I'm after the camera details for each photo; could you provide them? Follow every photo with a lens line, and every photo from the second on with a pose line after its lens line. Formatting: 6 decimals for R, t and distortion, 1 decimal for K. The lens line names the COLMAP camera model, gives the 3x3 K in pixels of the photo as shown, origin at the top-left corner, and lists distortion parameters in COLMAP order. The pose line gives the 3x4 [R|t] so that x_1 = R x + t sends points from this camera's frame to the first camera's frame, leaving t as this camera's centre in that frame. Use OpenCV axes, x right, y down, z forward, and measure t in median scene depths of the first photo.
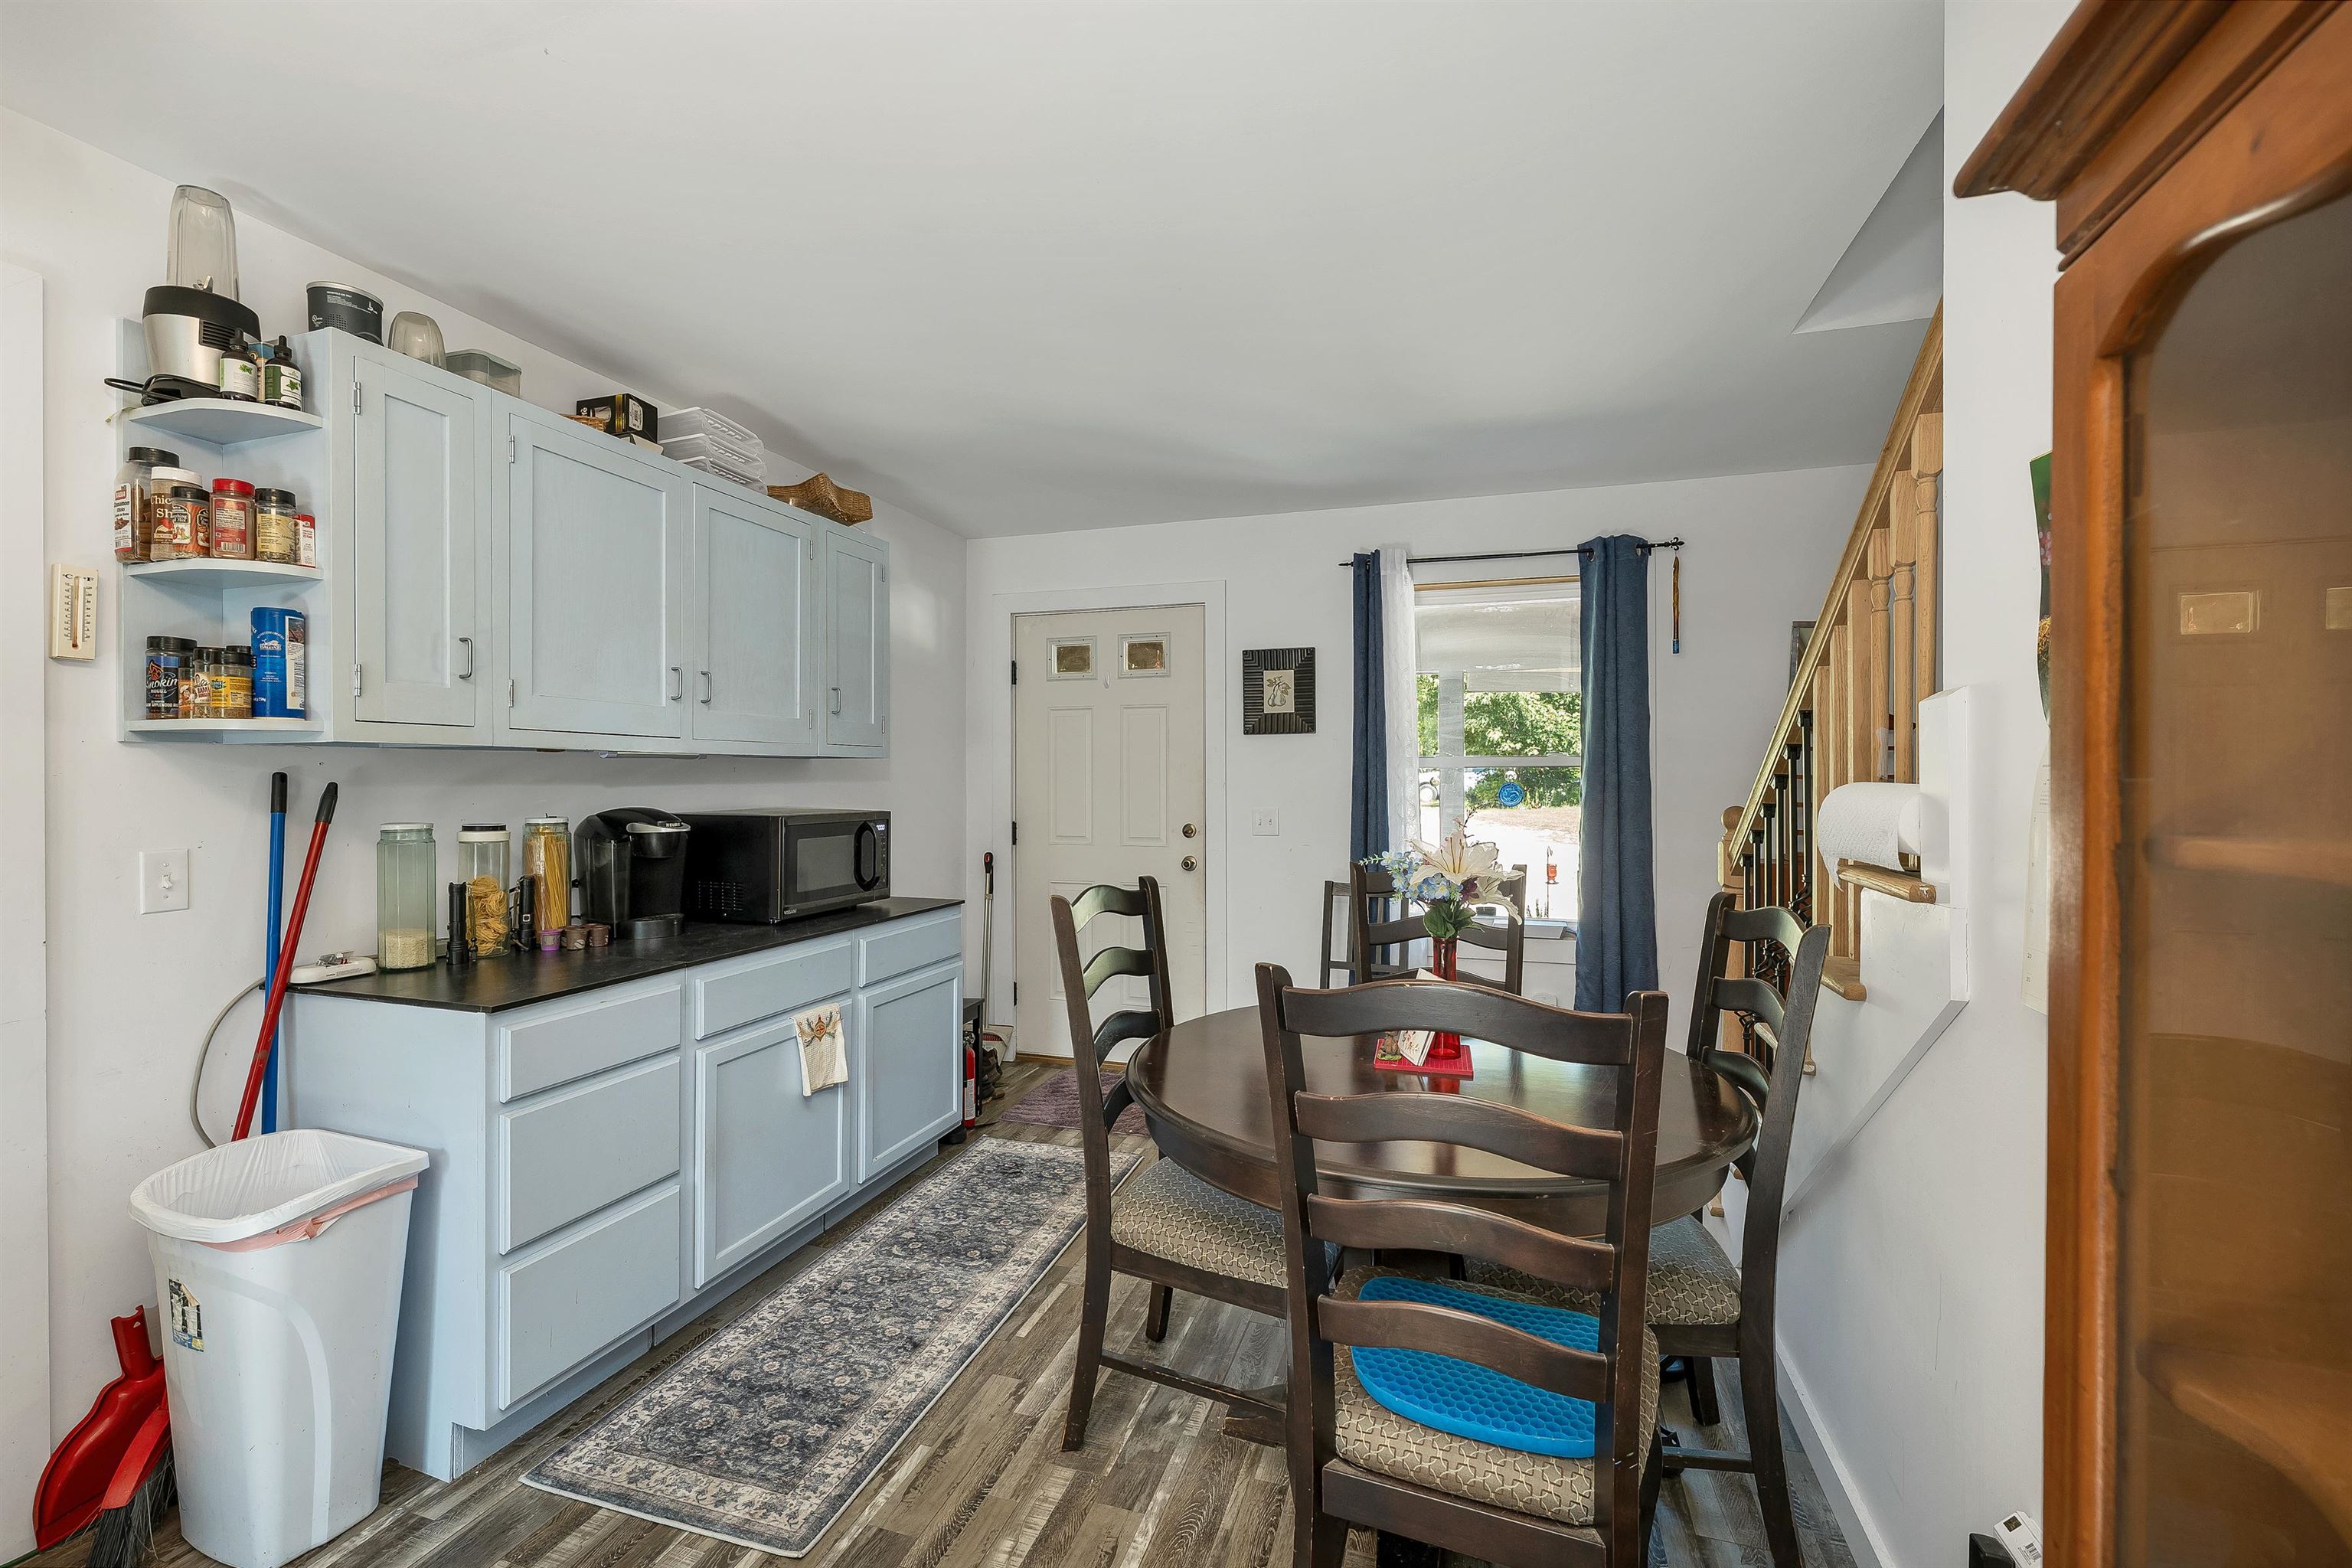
lens RADIAL K [[967.1, 0, 1152.3], [0, 967.1, 782.0], [0, 0, 1]] dist [-0.003287, -0.000212]
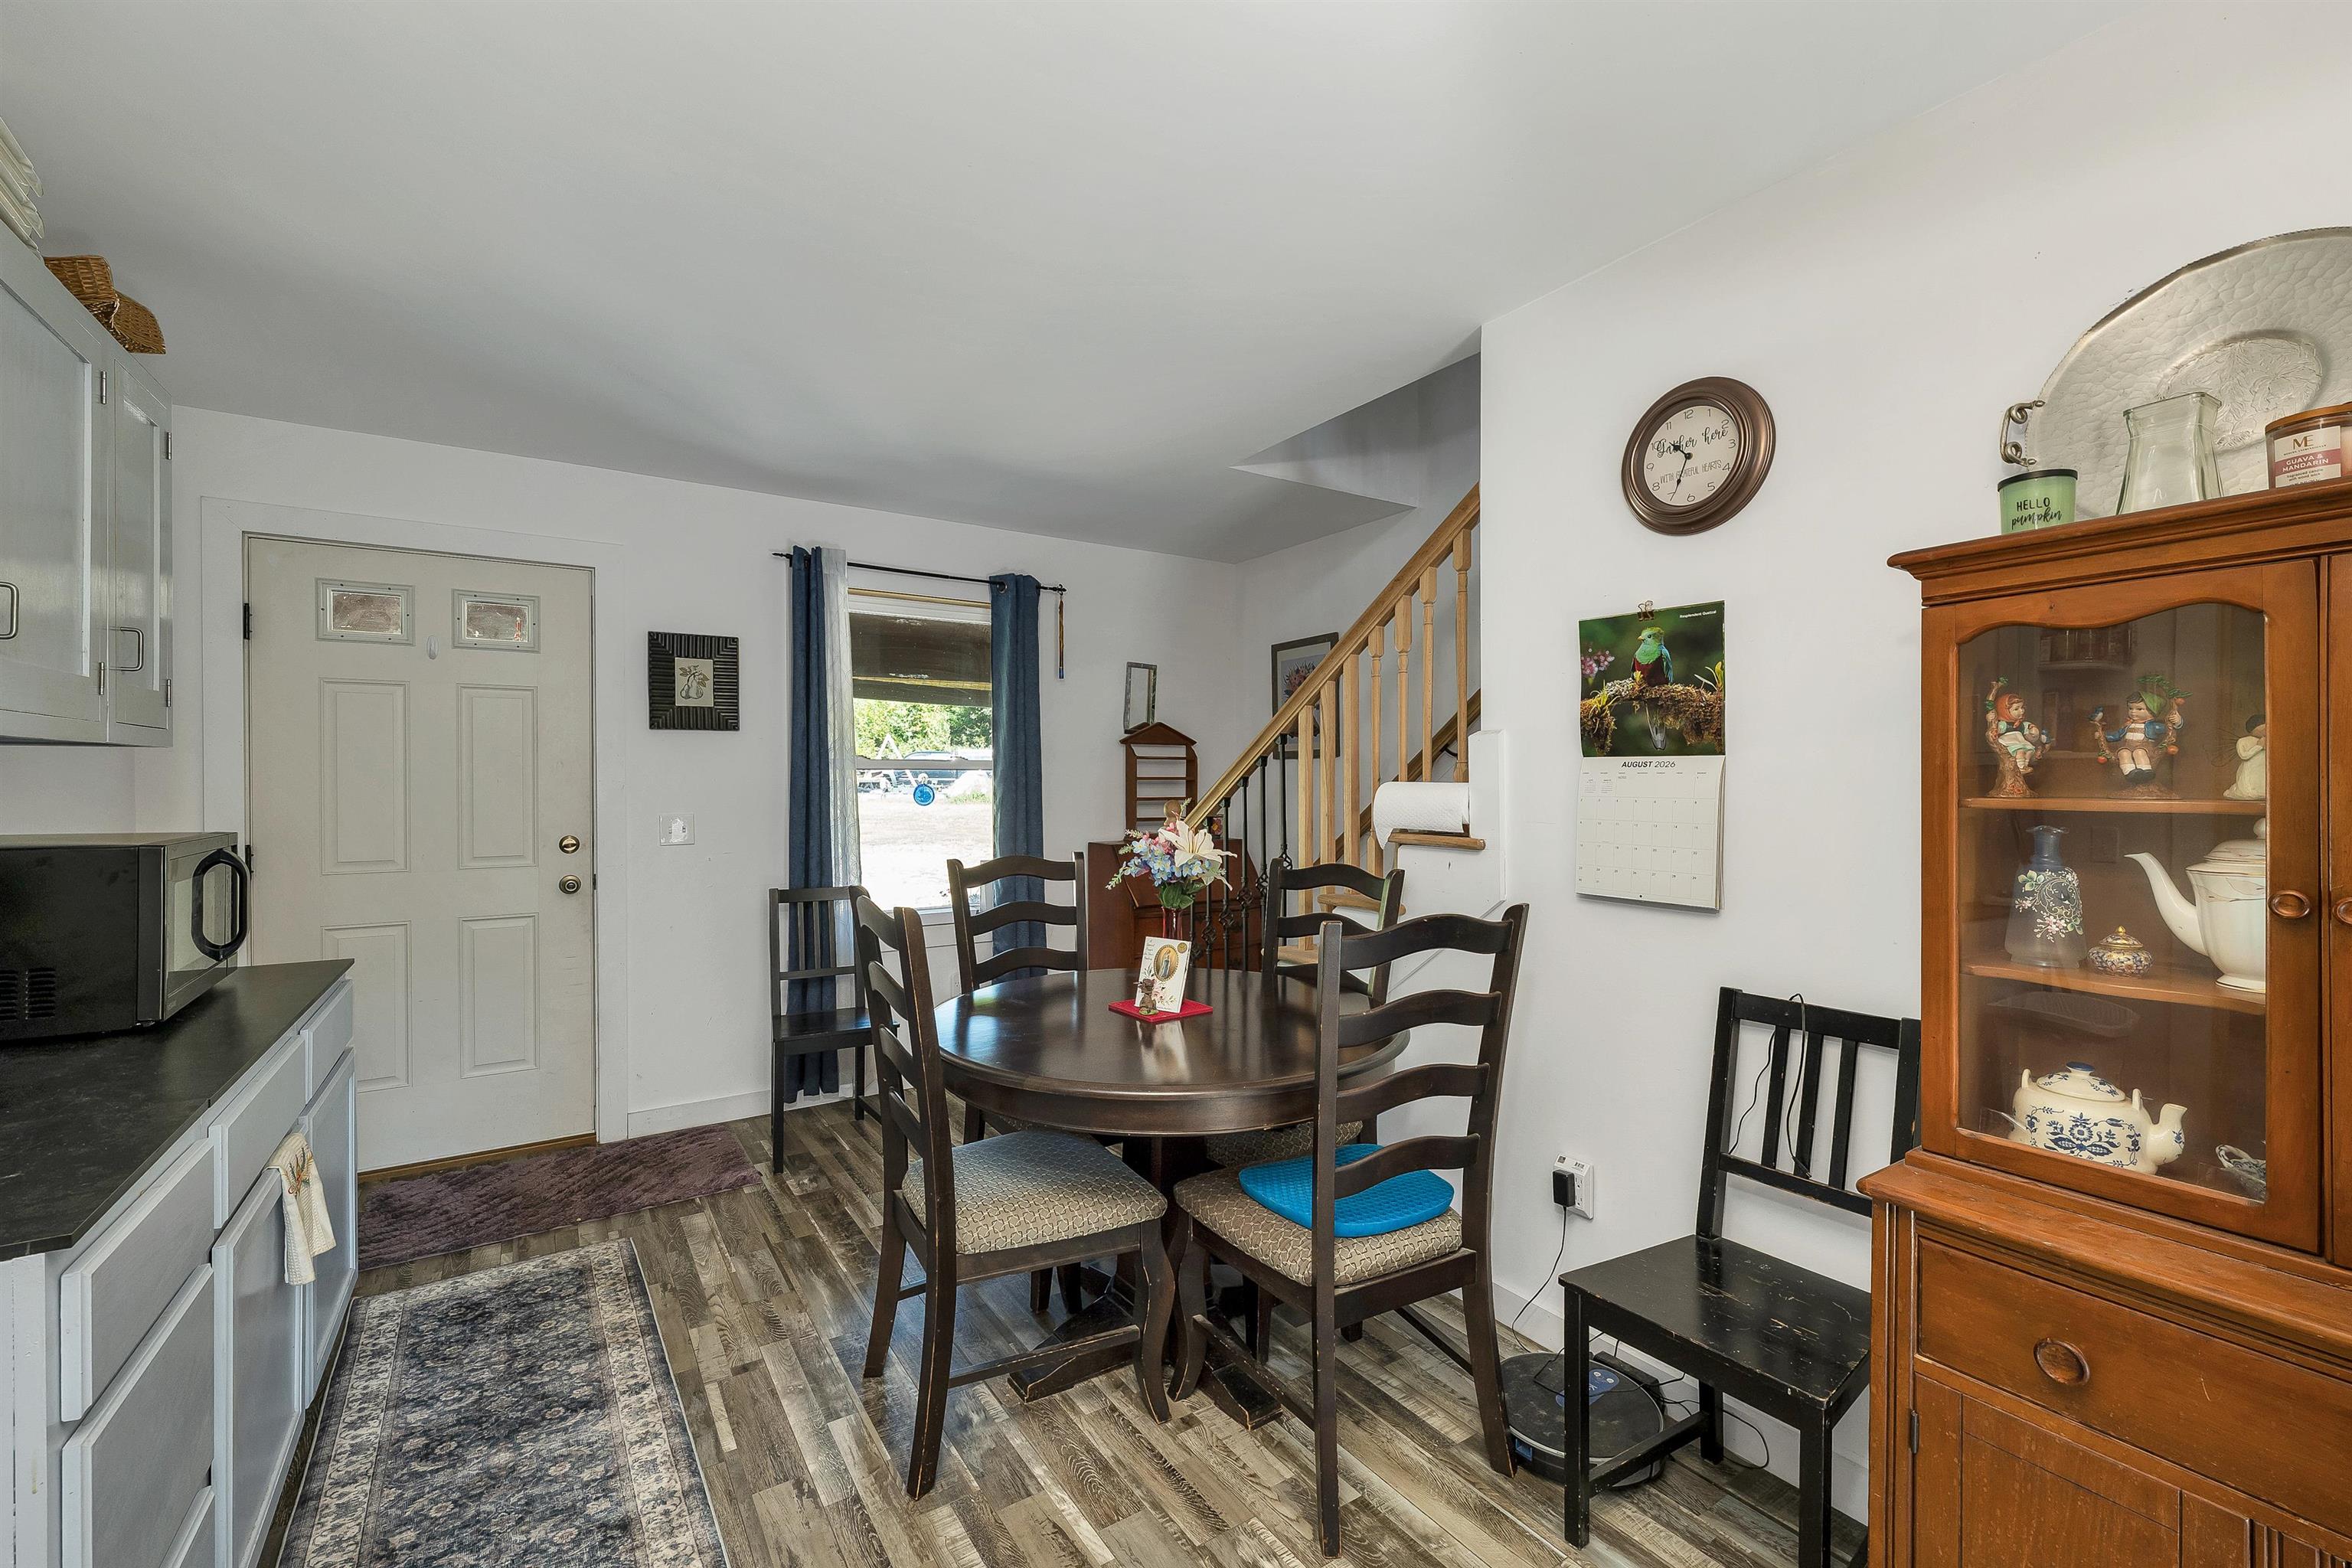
lens RADIAL K [[978.9, 0, 1157.1], [0, 978.9, 785.1], [0, 0, 1]] dist [-0.002414, -0.000219]
pose [[0.628601, -0.004970, 0.777712, -0.406965], [0.003408, 0.999988, 0.003636, -0.000869], [-0.777721, 0.000365, 0.628610, 0.134602]]
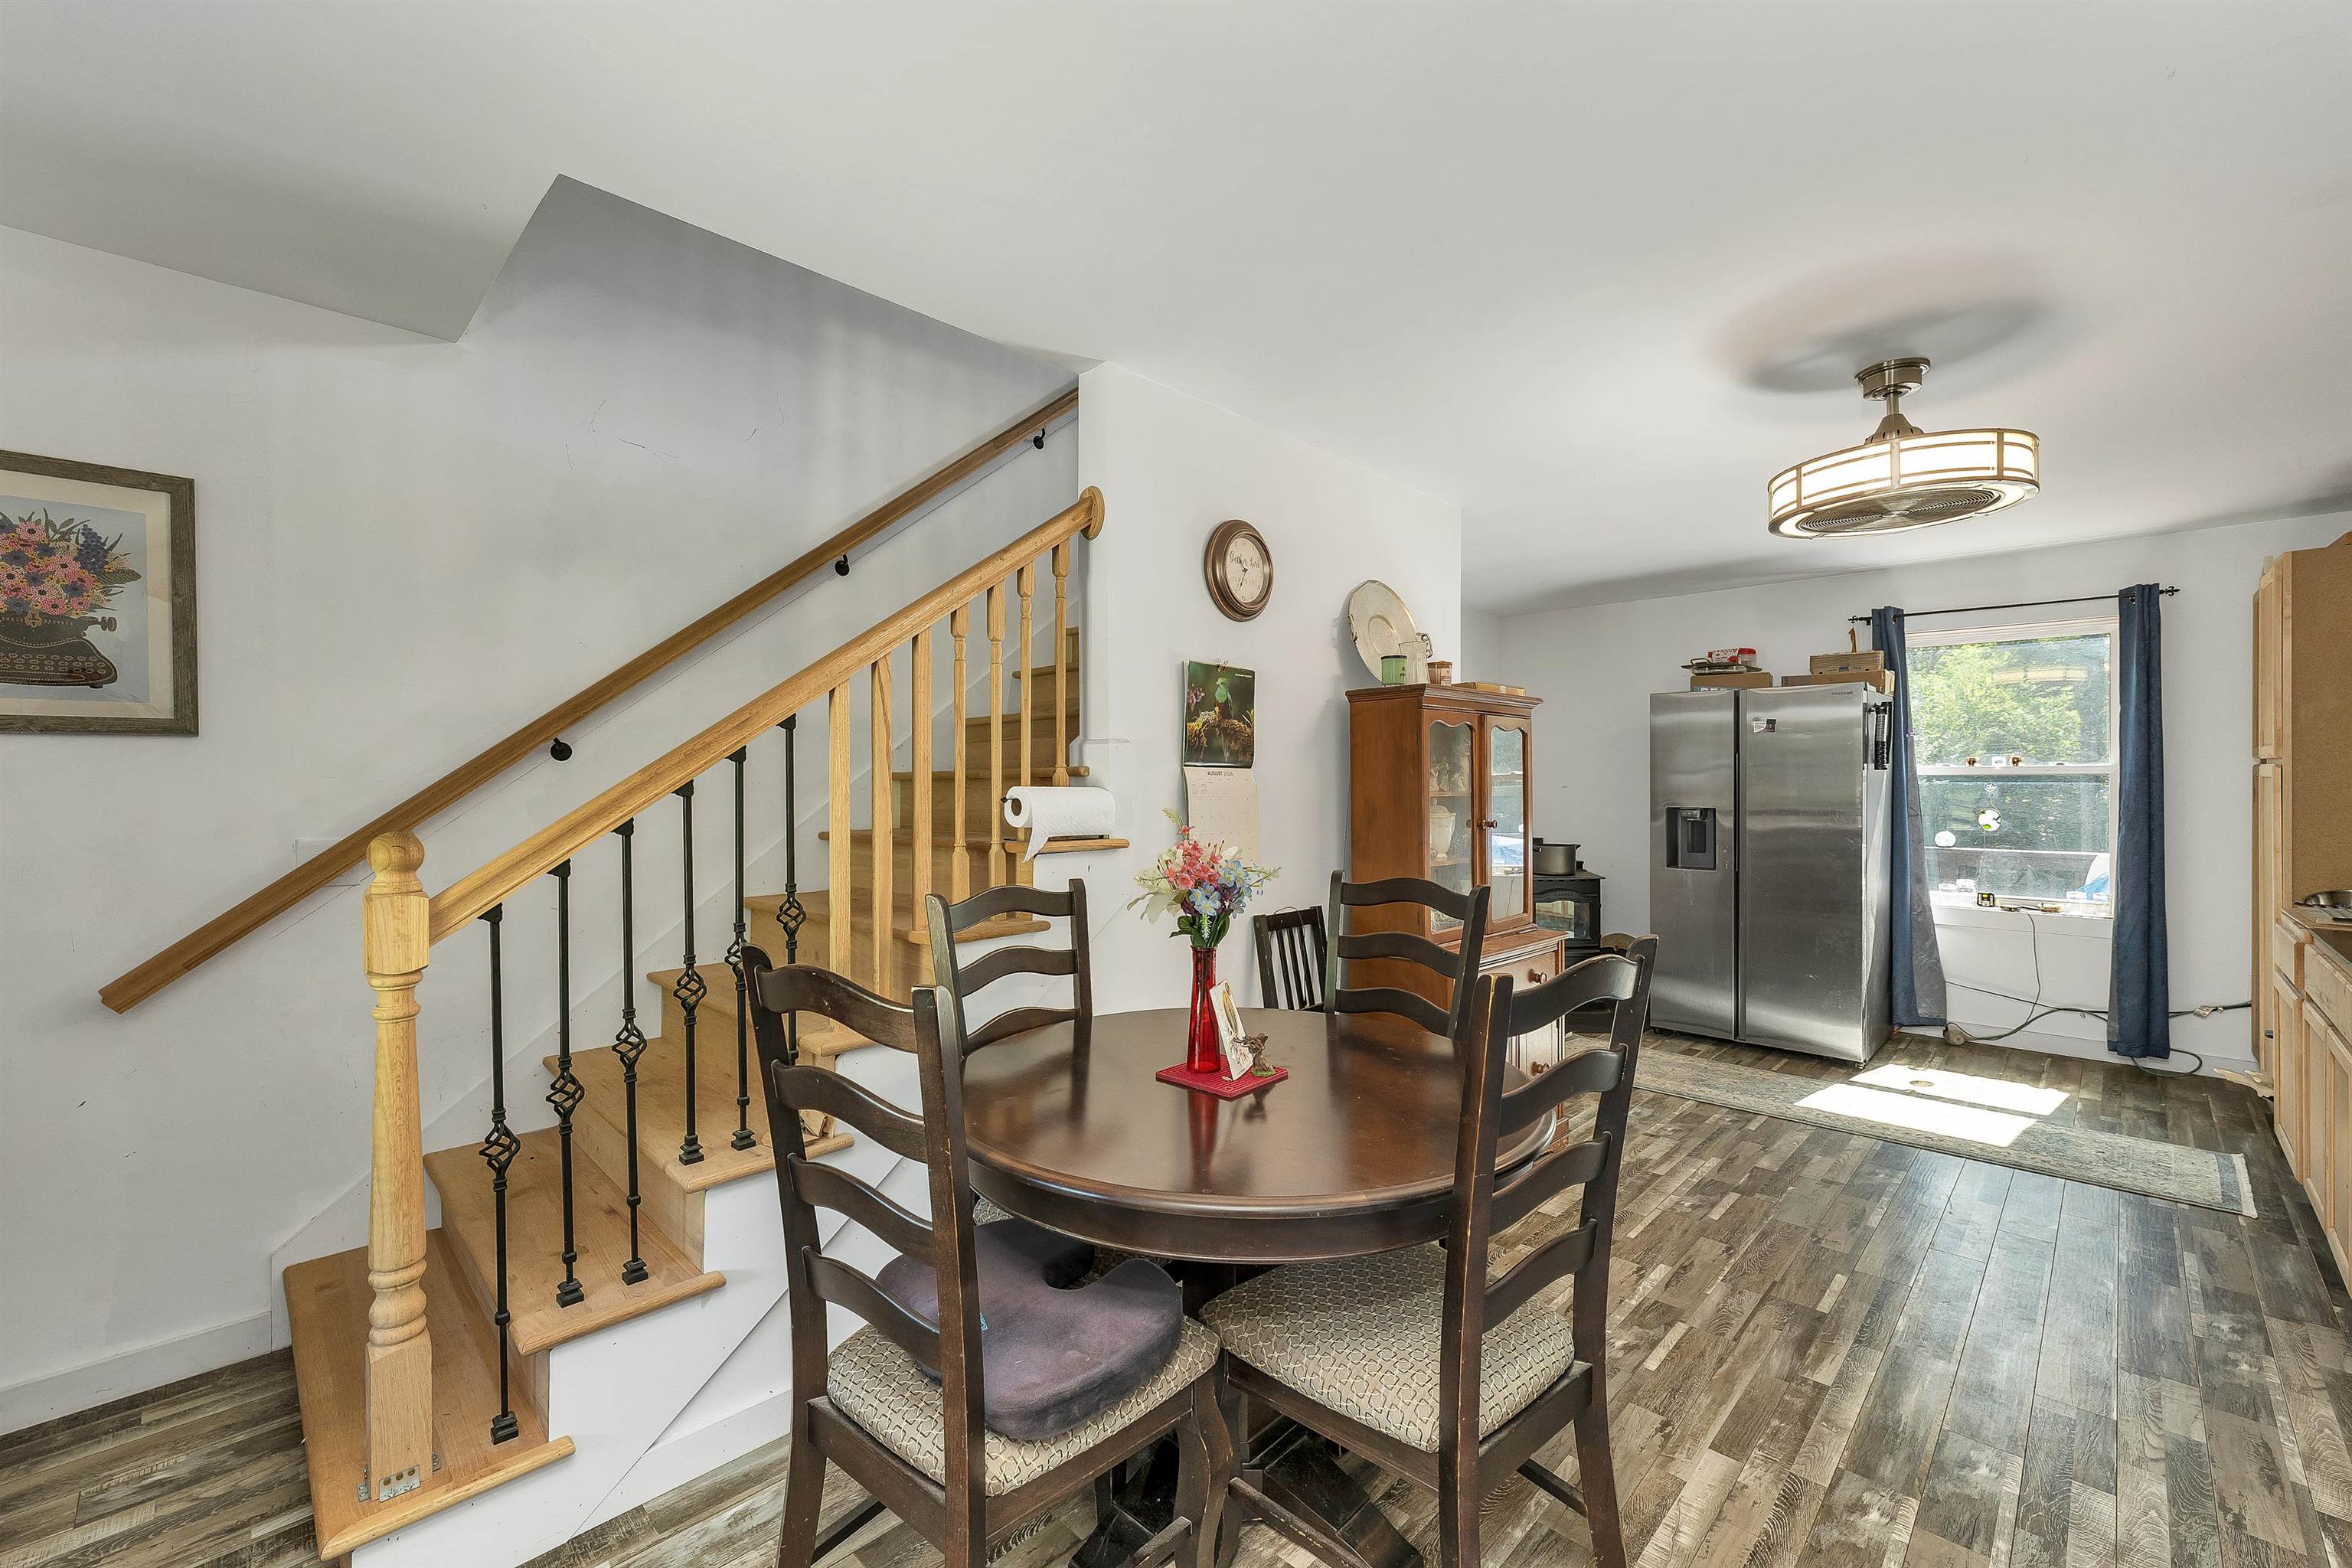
lens RADIAL K [[978.9, 0, 1157.1], [0, 978.9, 785.1], [0, 0, 1]] dist [-0.002414, -0.000219]
pose [[-0.894158, 0.006081, 0.447711, -0.059929], [0.008747, 0.999954, 0.003887, -0.003482], [-0.447667, 0.007392, -0.894170, 1.151022]]
